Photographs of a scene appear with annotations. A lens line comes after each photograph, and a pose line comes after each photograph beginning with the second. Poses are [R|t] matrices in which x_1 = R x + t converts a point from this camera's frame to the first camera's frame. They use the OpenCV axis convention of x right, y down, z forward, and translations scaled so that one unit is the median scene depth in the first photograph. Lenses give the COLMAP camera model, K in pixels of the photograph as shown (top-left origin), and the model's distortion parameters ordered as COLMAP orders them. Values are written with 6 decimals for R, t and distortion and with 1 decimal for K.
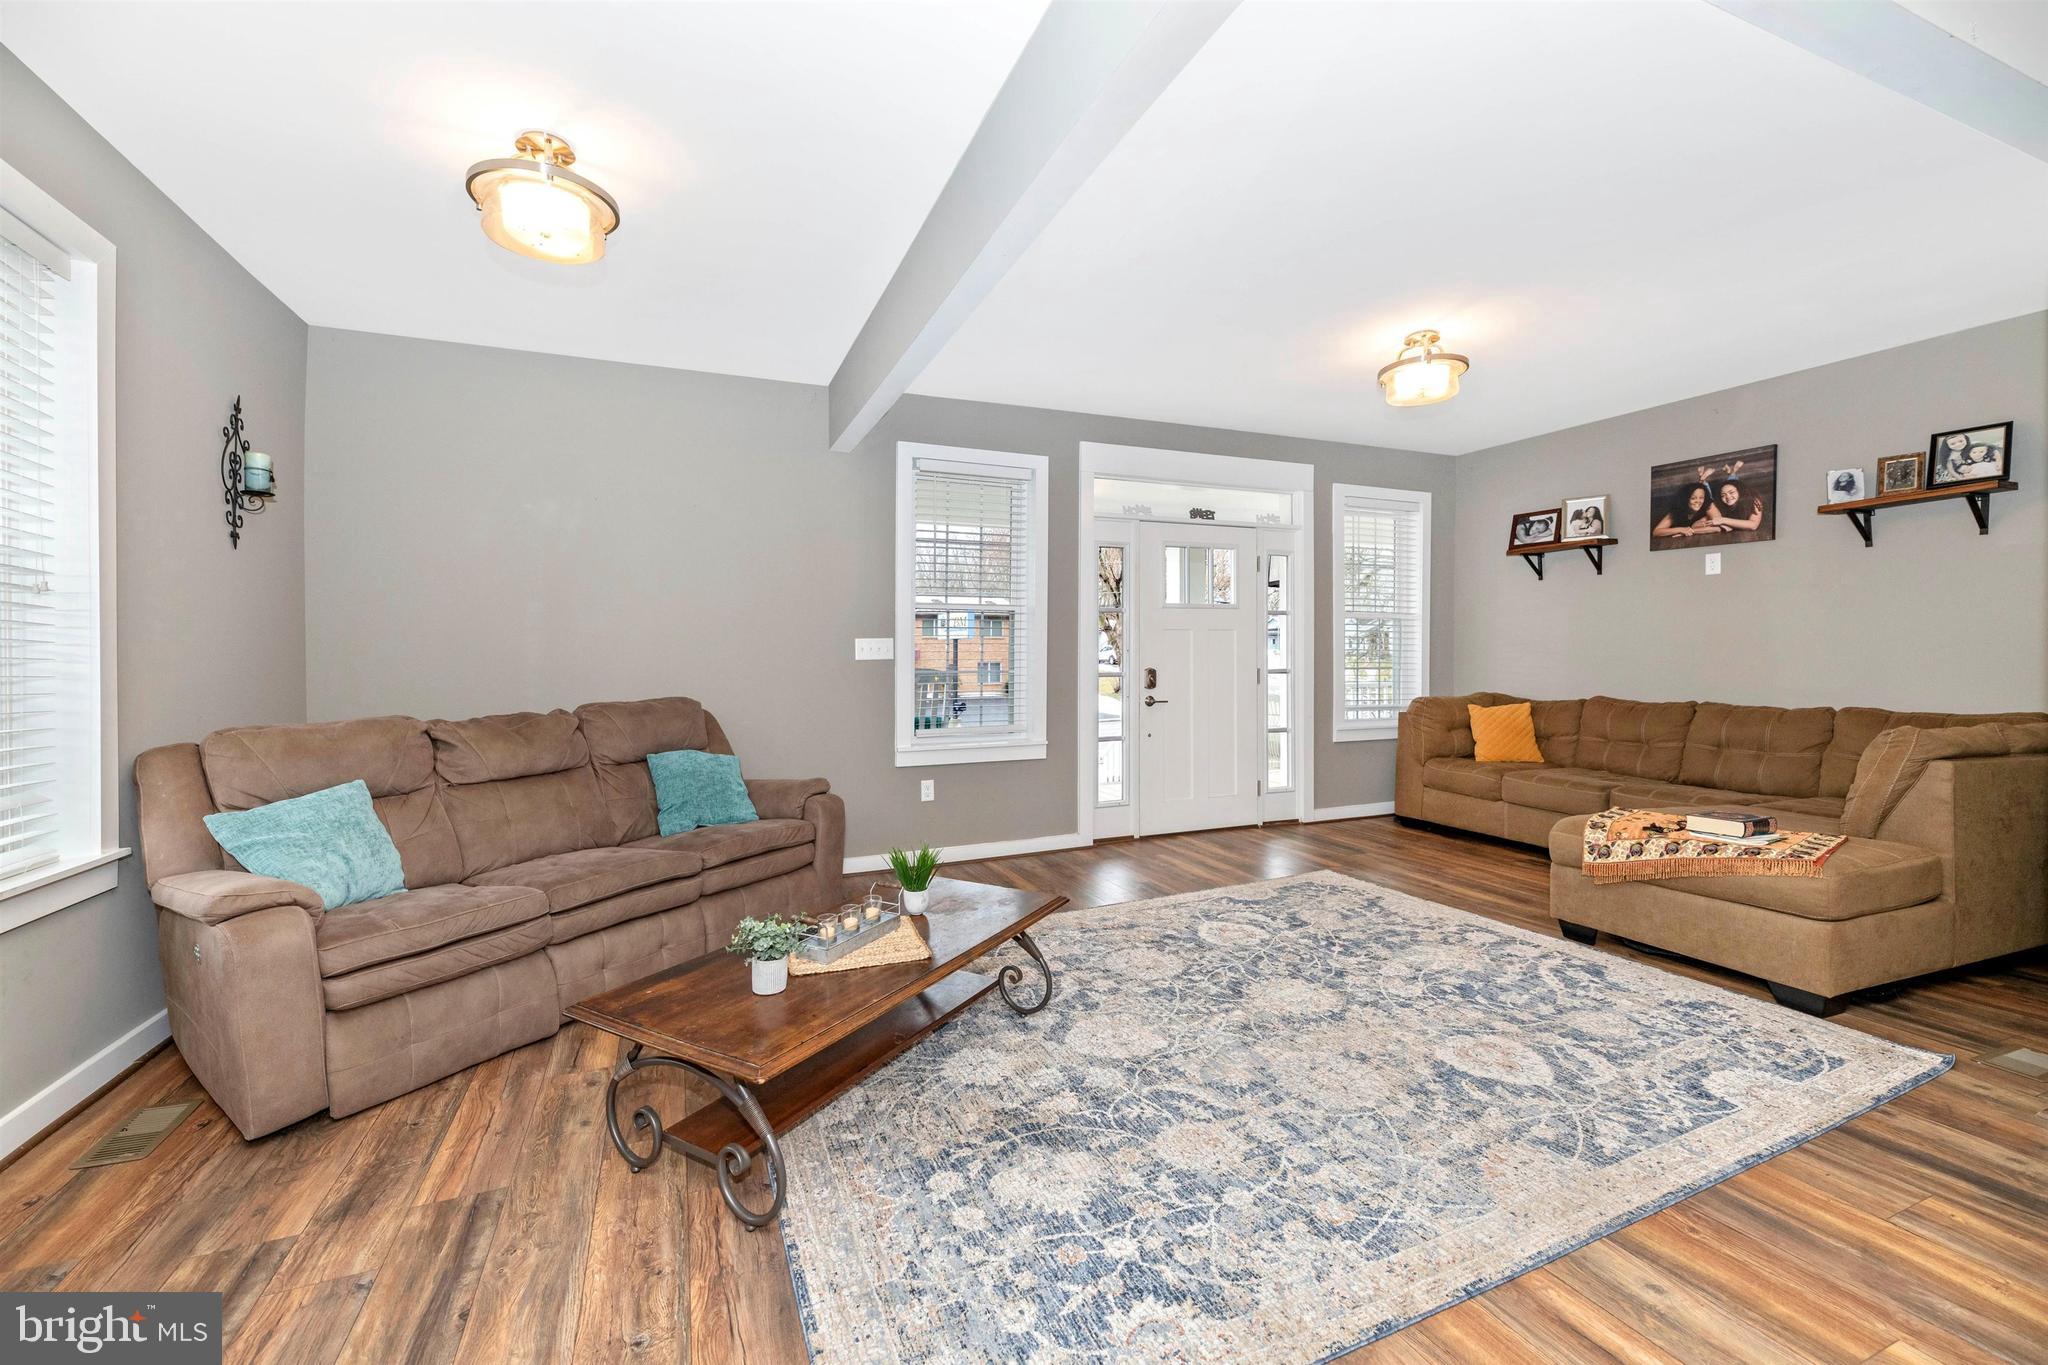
lens RADIAL K [[830.2, 0, 1017.7], [0, 830.2, 672.8], [0, 0, 1]] dist [0.003213, -0.002217]
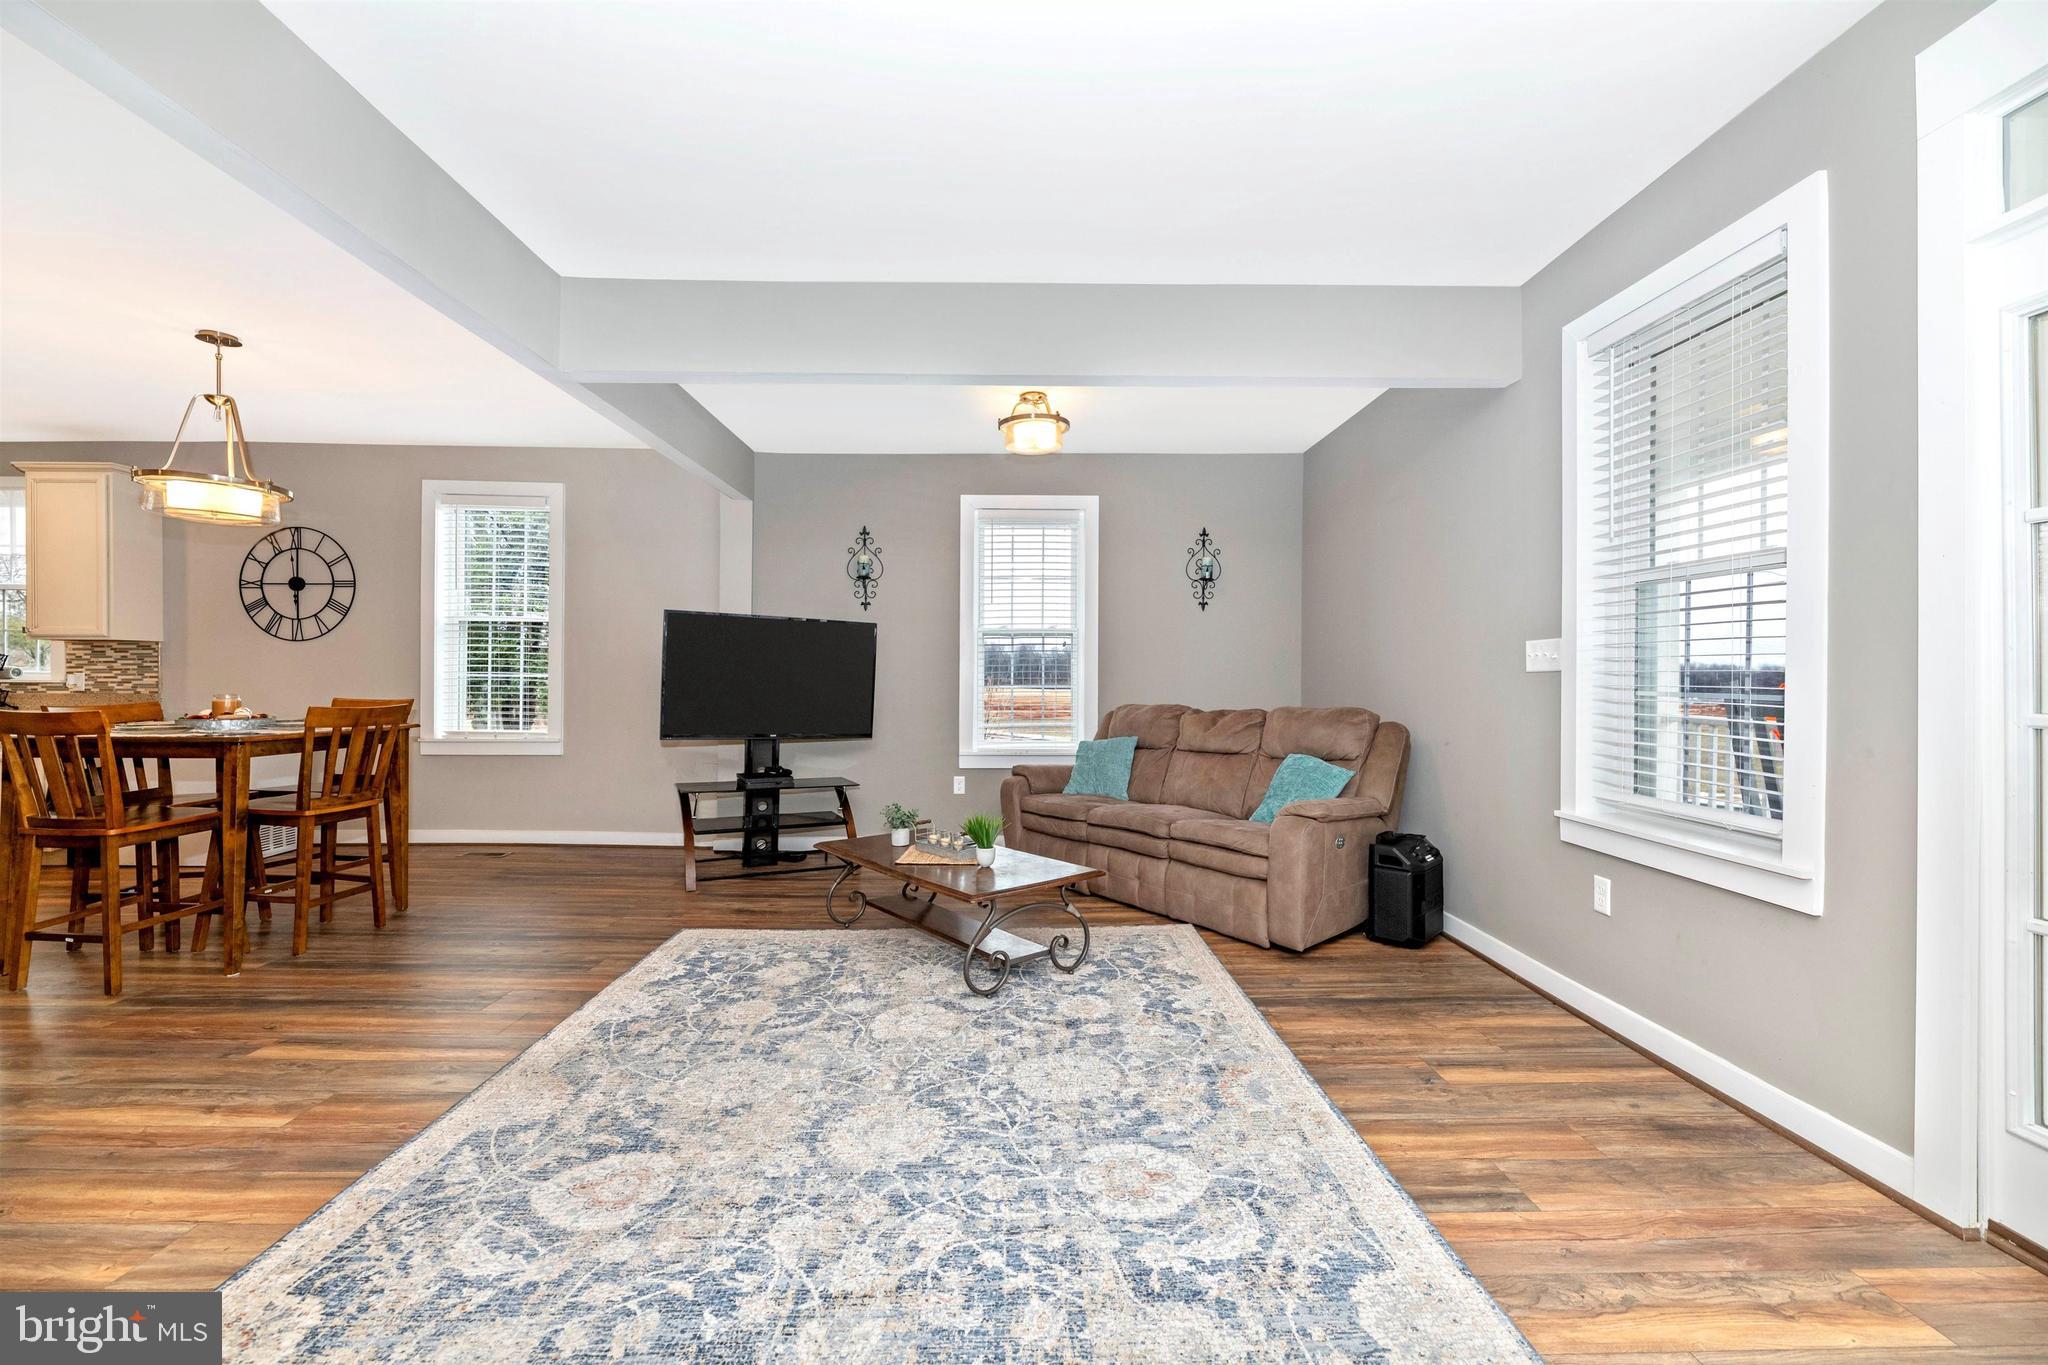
lens RADIAL K [[830.2, 0, 1021.8], [0, 830.2, 670.0], [0, 0, 1]] dist [0.003213, -0.002217]
pose [[-0.370368, 0.003412, -0.928879, 0.848792], [-0.010807, 0.999910, 0.007982, -0.023748], [0.928822, 0.012995, -0.370298, 1.211976]]
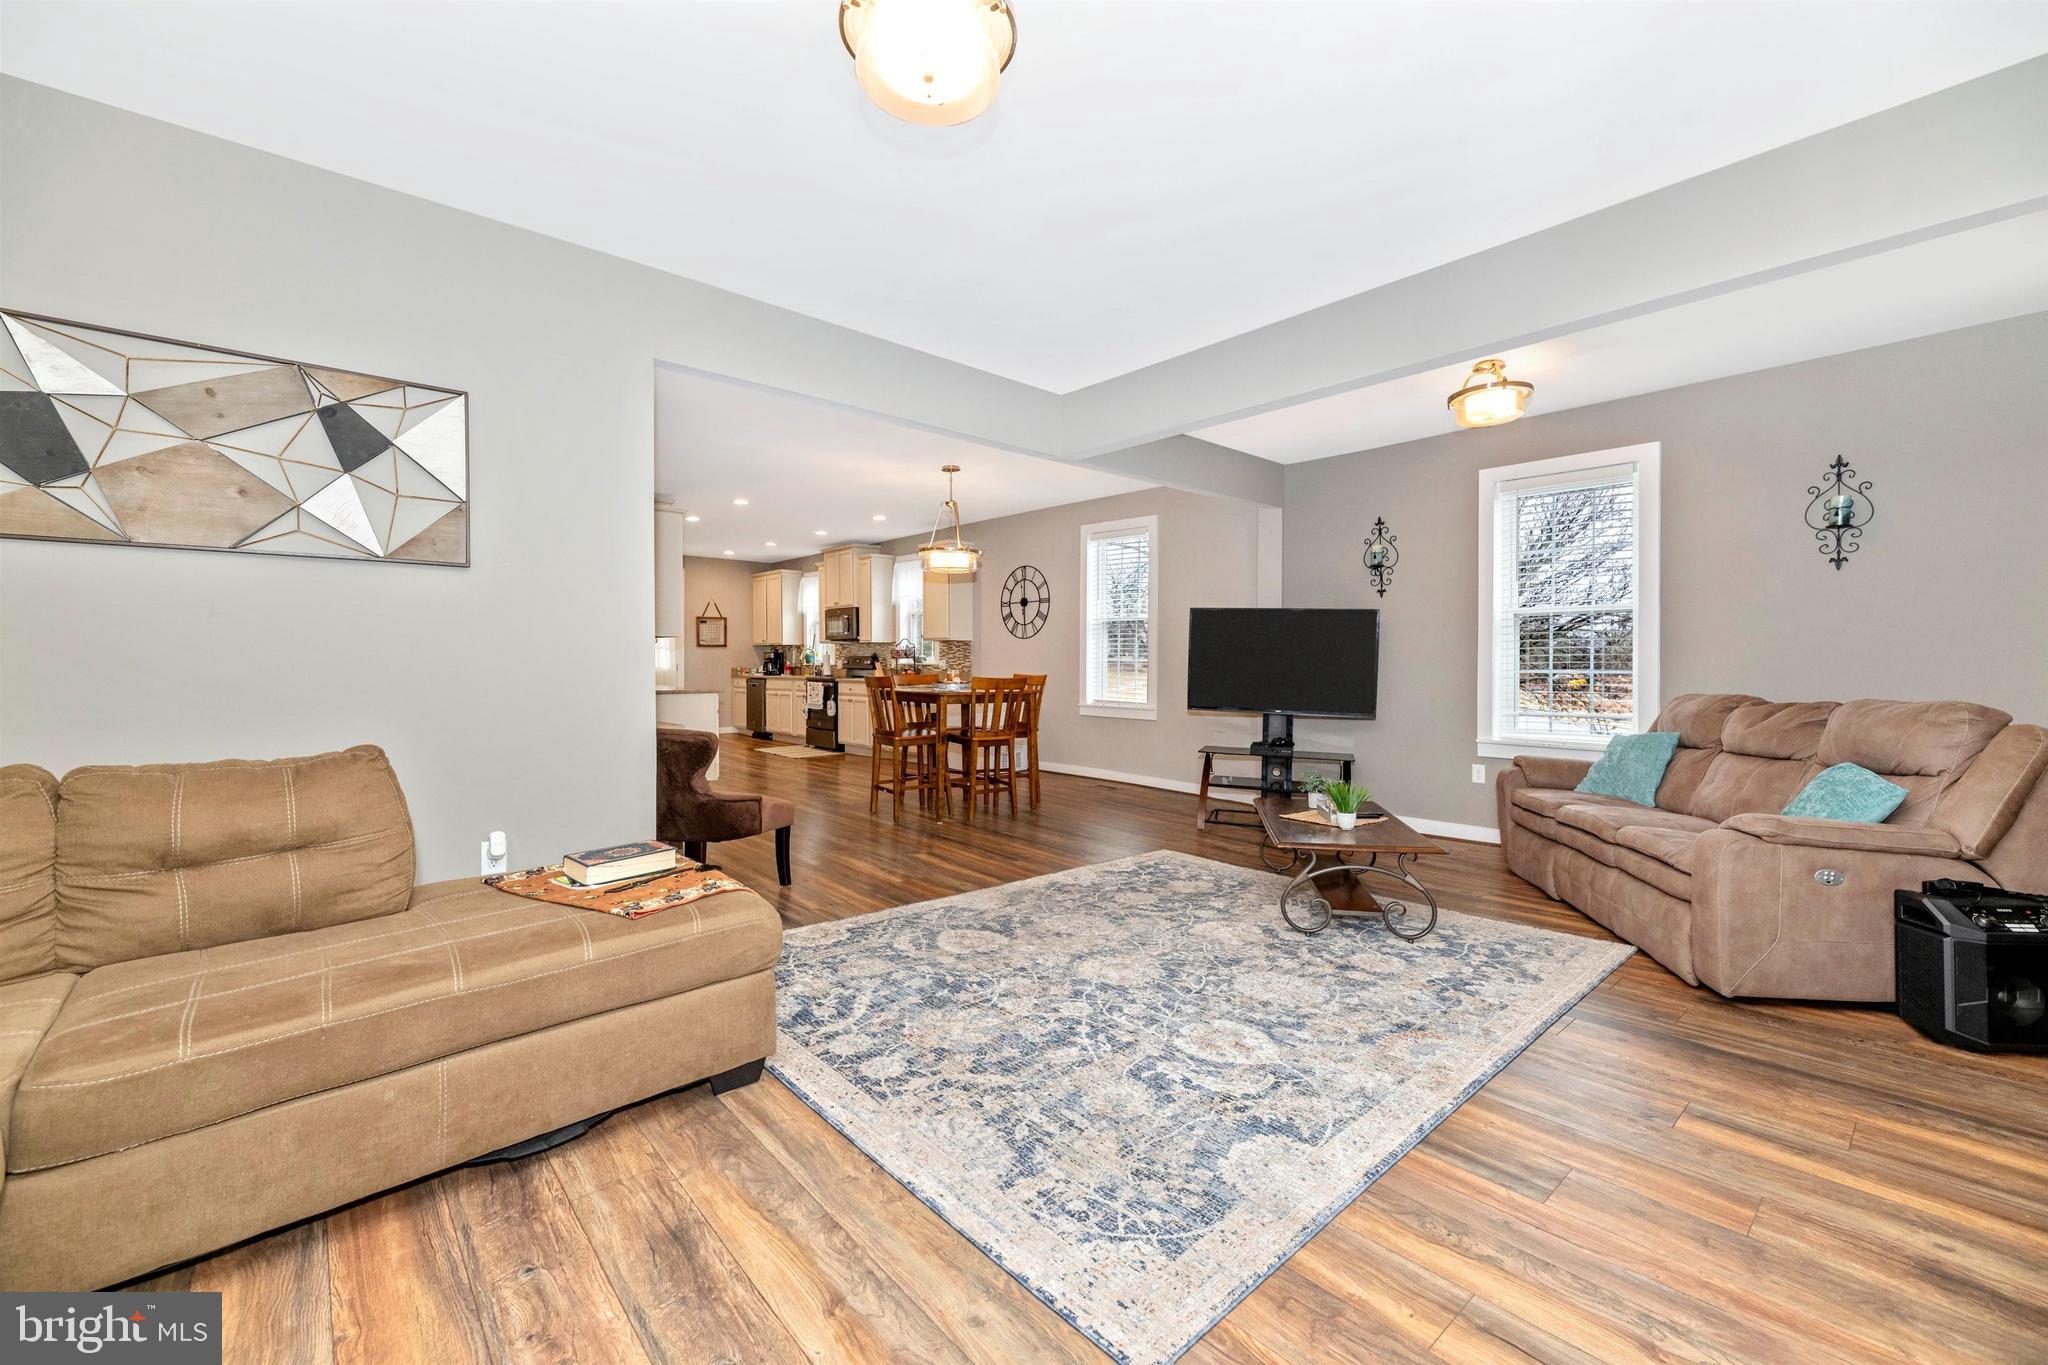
lens RADIAL K [[830.2, 0, 1015.2], [0, 830.2, 665.1], [0, 0, 1]] dist [0.003213, -0.002217]
pose [[-0.948737, 0.006377, -0.316003, 0.692033], [0.000819, 0.999843, 0.017718, -0.015752], [0.316067, 0.016551, -0.948593, 1.721707]]
